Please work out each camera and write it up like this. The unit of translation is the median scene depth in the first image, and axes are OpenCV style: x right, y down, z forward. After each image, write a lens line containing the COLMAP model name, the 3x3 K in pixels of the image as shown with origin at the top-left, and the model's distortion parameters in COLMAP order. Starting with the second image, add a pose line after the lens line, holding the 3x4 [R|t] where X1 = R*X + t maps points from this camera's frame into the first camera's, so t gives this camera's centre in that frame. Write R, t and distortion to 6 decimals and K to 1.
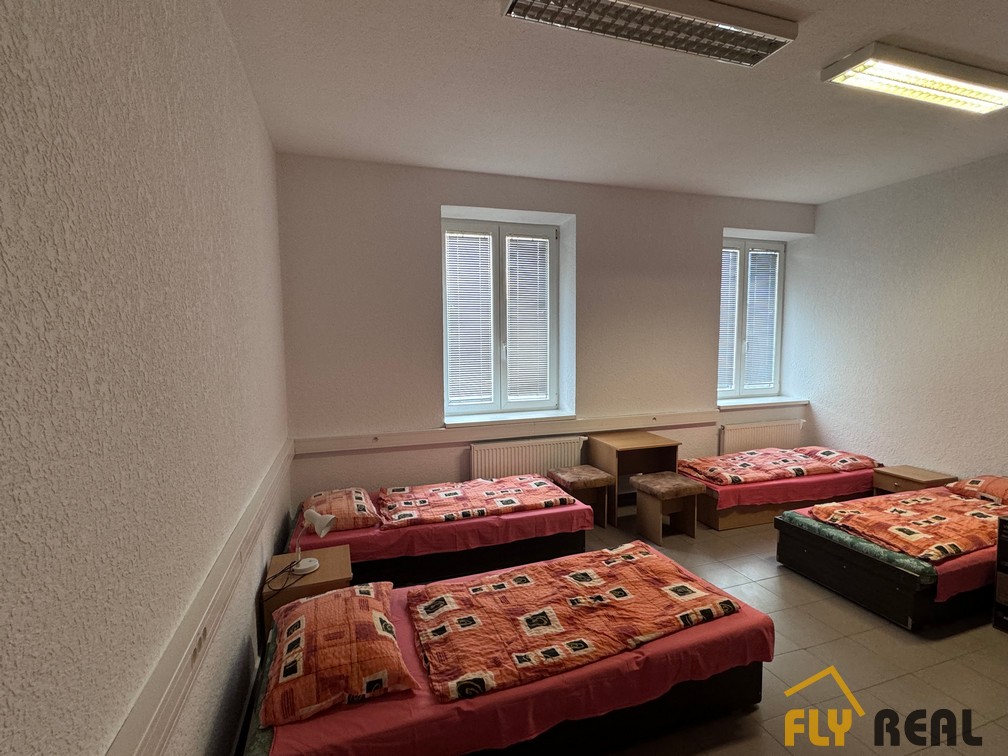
lens RADIAL K [[485.6, 0, 504.3], [0, 485.6, 379.0], [0, 0, 1]] dist [-0.002550, 0.002594]
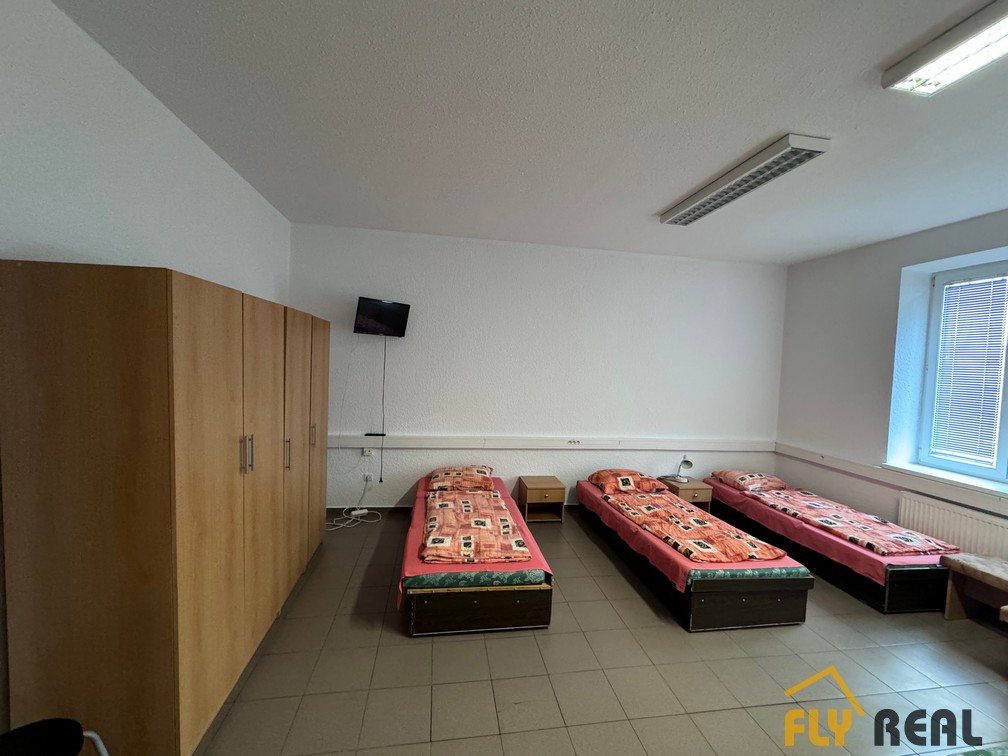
lens RADIAL K [[405.2, 0, 503.2], [0, 405.2, 379.1], [0, 0, 1]] dist [-0.001408, -0.000085]
pose [[-0.157292, 0.047092, -0.986429, 1.089689], [-0.132237, 0.988863, 0.068294, -0.054499], [0.978659, 0.141185, -0.149313, 0.323777]]
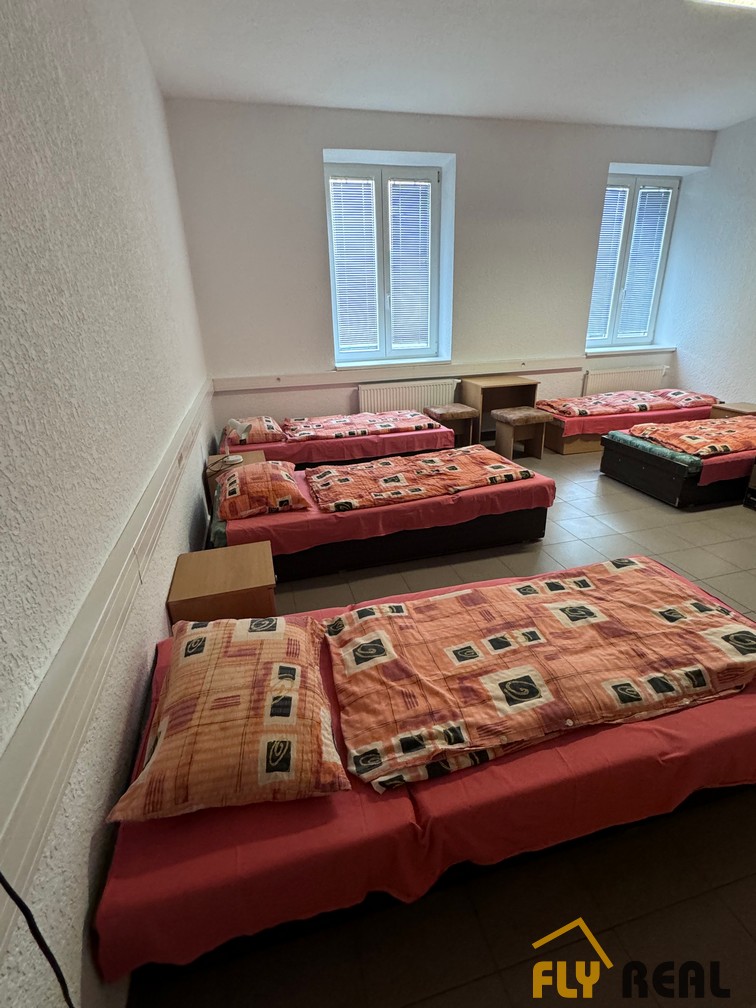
lens RADIAL K [[485.6, 0, 383.5], [0, 485.6, 503.8], [0, 0, 1]] dist [-0.002550, 0.002594]
pose [[0.998232, 0.004375, -0.059282, 0.076882], [0.013499, 0.954548, 0.297750, 0.072589], [0.057890, -0.298024, 0.952801, -0.251862]]
